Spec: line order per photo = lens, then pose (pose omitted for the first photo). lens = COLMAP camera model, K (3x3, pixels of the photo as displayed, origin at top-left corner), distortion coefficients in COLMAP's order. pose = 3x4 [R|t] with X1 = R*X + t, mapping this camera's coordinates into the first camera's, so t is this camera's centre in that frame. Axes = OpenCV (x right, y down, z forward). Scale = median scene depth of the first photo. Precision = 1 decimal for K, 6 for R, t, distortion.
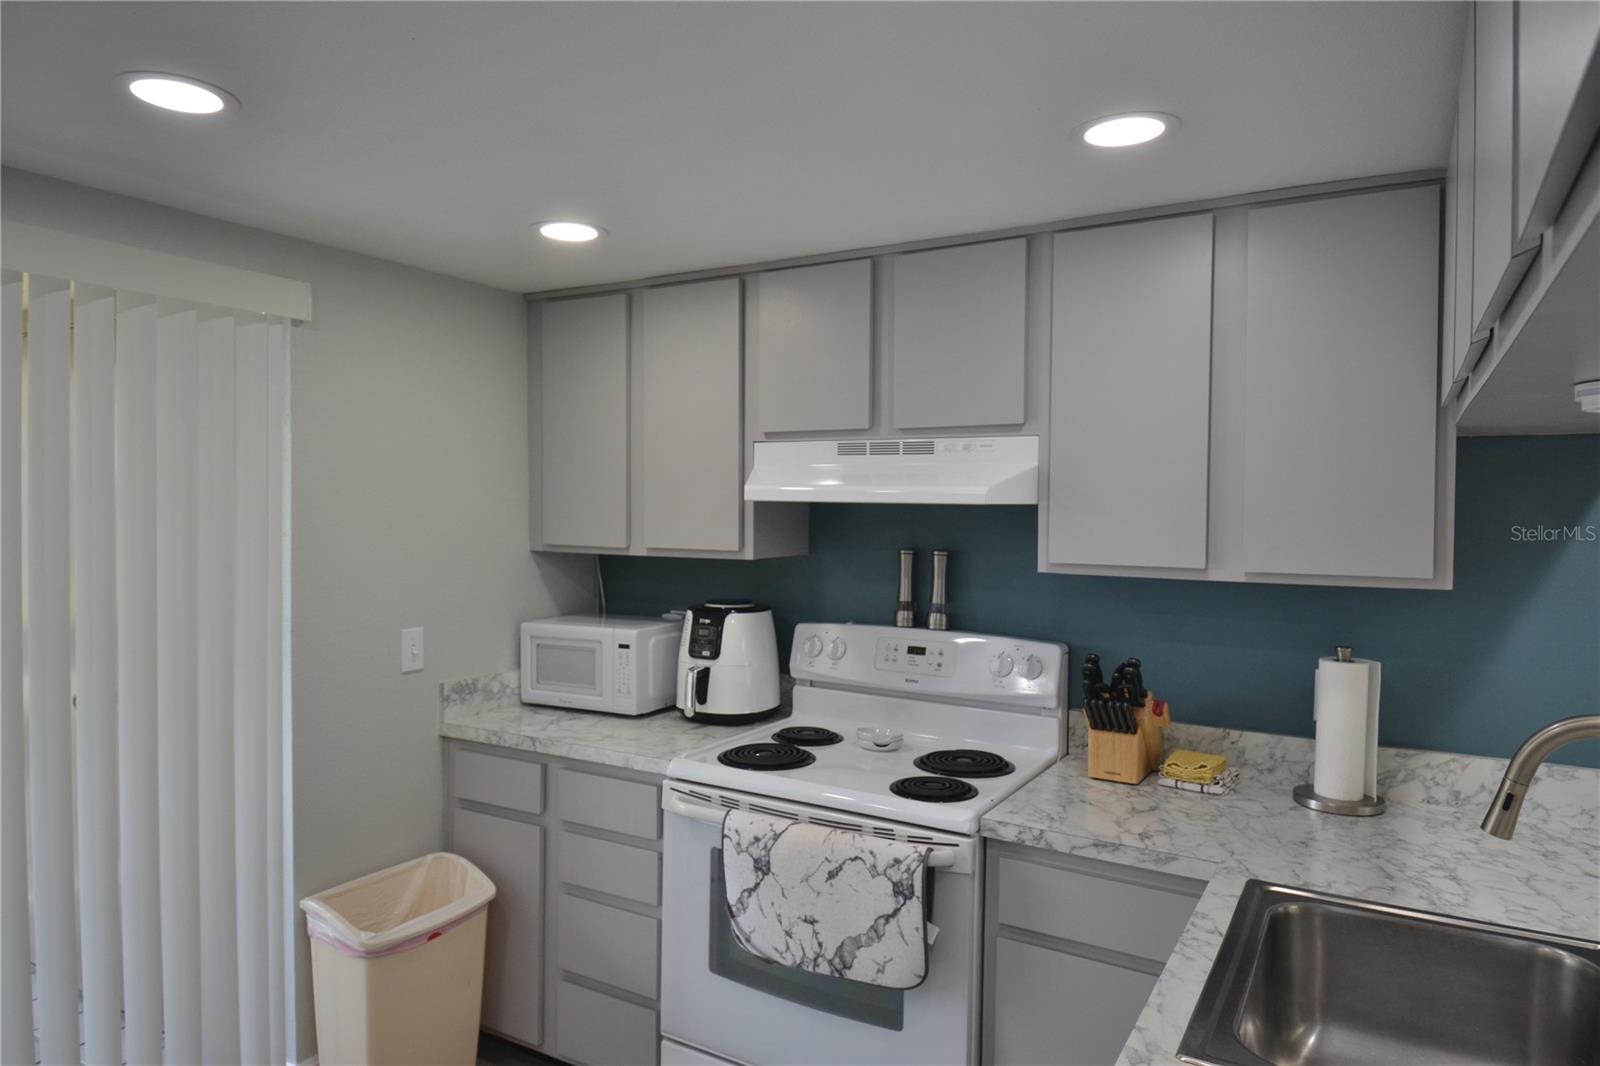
lens RADIAL K [[993.8, 0, 803.5], [0, 993.8, 527.8], [0, 0, 1]] dist [0.026656, -0.037613]
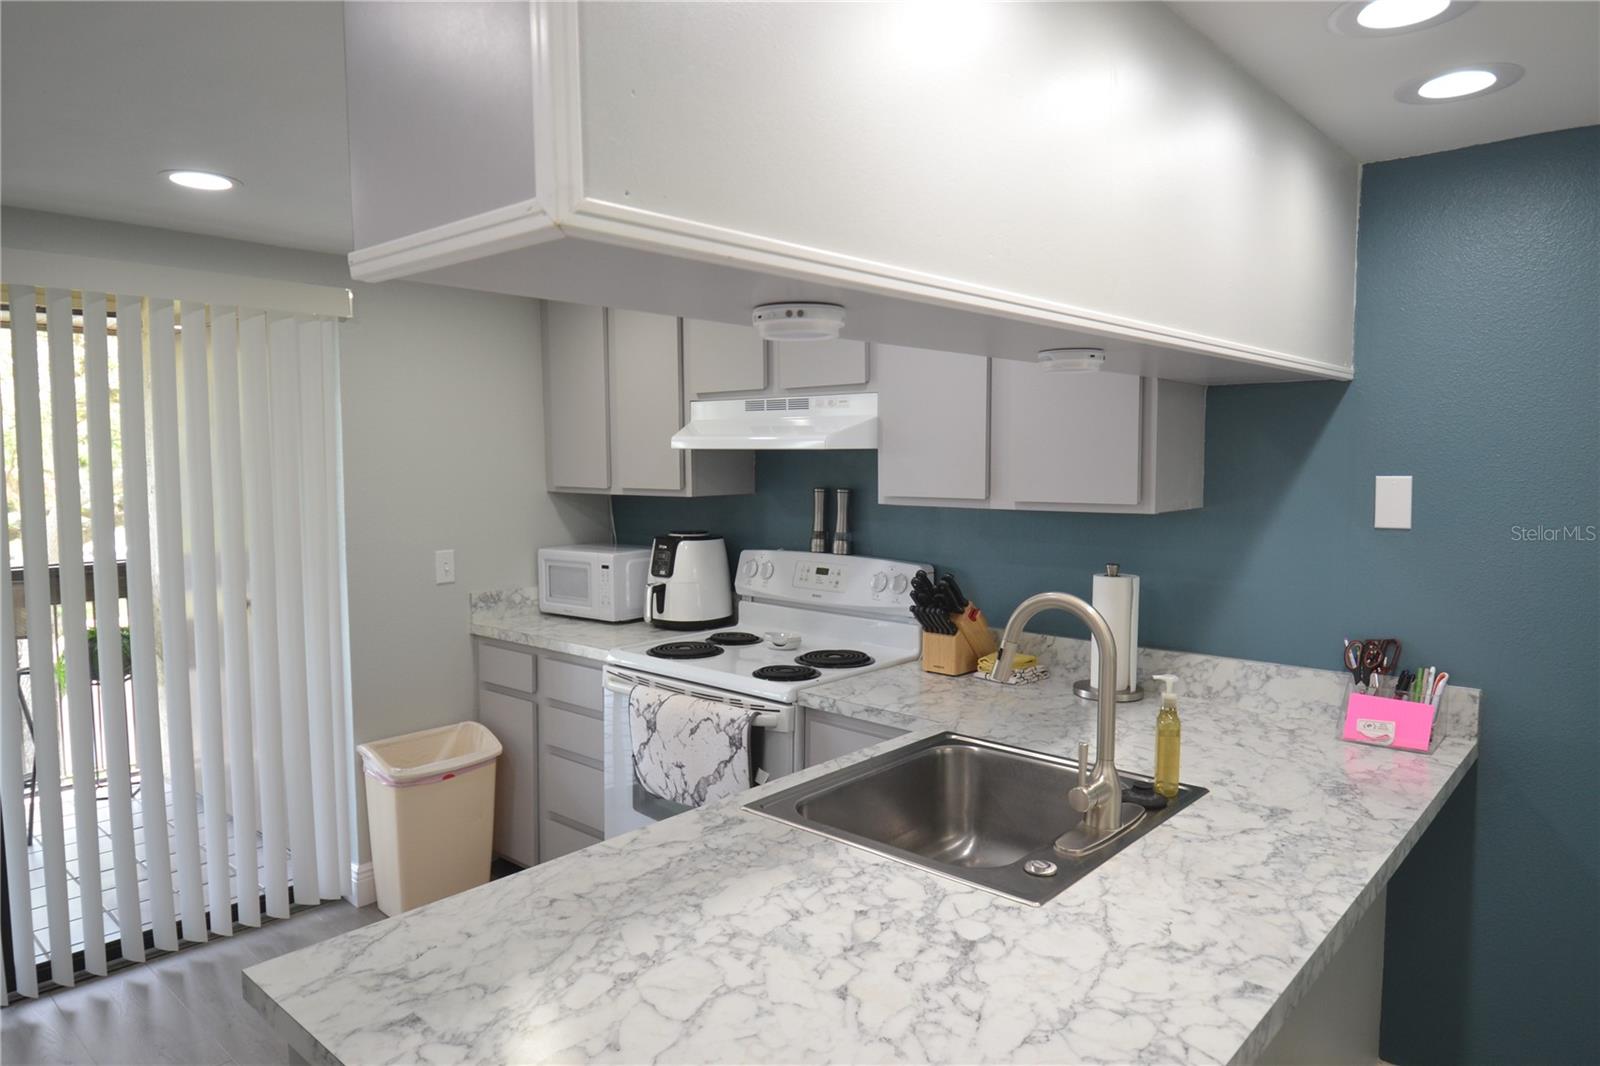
lens RADIAL K [[993.8, 0, 806.2], [0, 993.8, 527.9], [0, 0, 1]] dist [0.026656, -0.037613]
pose [[0.982560, 0.002852, -0.185925, 0.339556], [0.005932, 0.998893, 0.046672, 0.014612], [0.185853, -0.046961, 0.981455, -0.204883]]
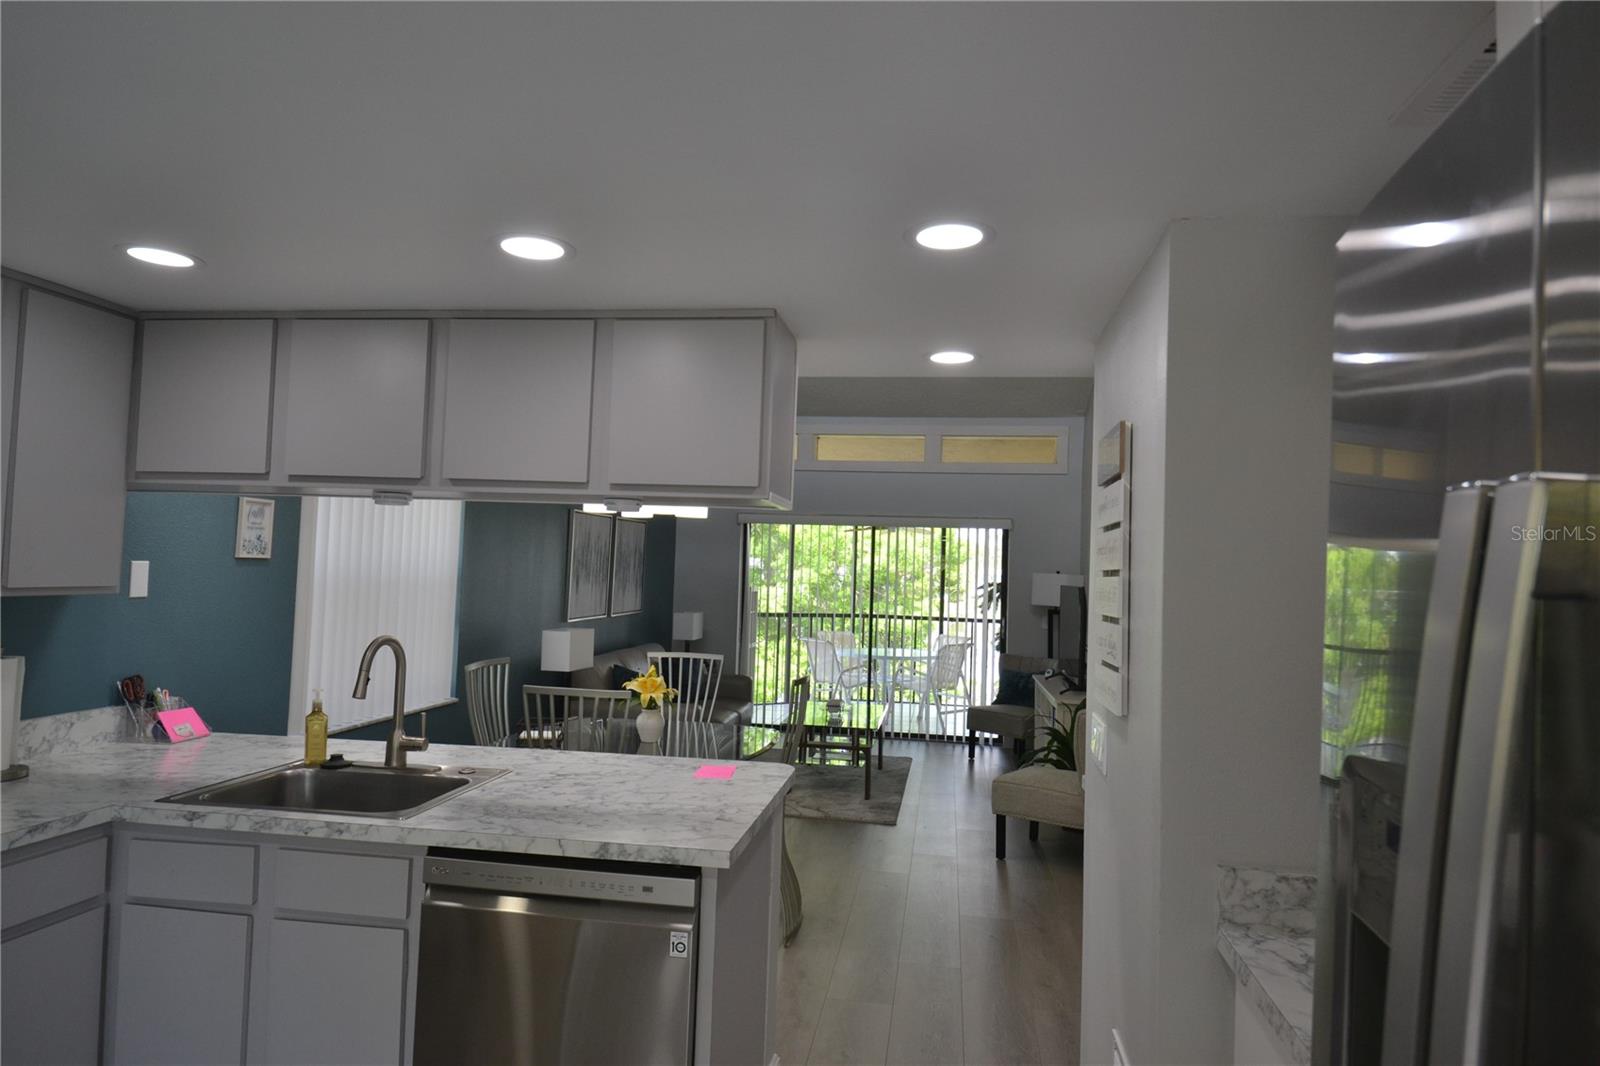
lens RADIAL K [[993.8, 0, 805.0], [0, 993.8, 532.9], [0, 0, 1]] dist [0.026656, -0.037613]
pose [[-0.381936, 0.013704, 0.924087, -0.816943], [-0.020679, 0.999513, -0.023370, -0.010384], [-0.923958, -0.028035, -0.381466, 0.466732]]
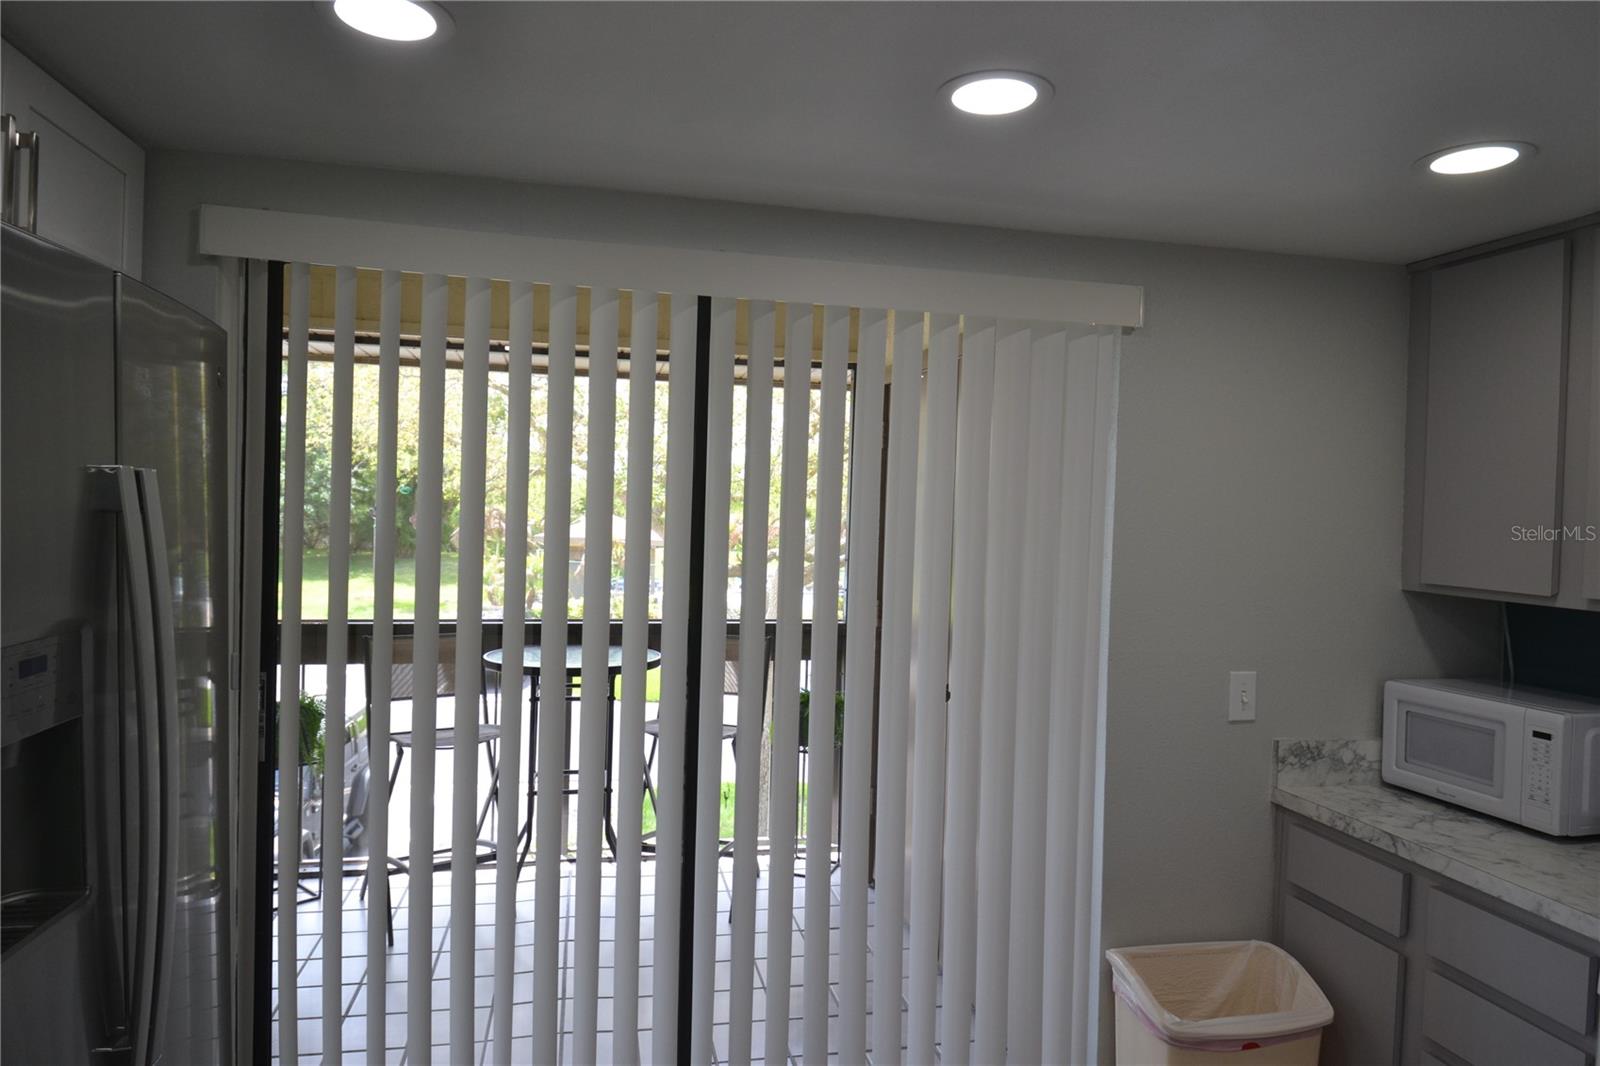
lens RADIAL K [[993.8, 0, 796.1], [0, 993.8, 527.9], [0, 0, 1]] dist [0.026656, -0.037613]
pose [[0.677761, 0.027243, -0.734777, -0.025835], [-0.041894, 0.999121, -0.001598, -0.005960], [0.734088, 0.031866, 0.678306, 0.138068]]
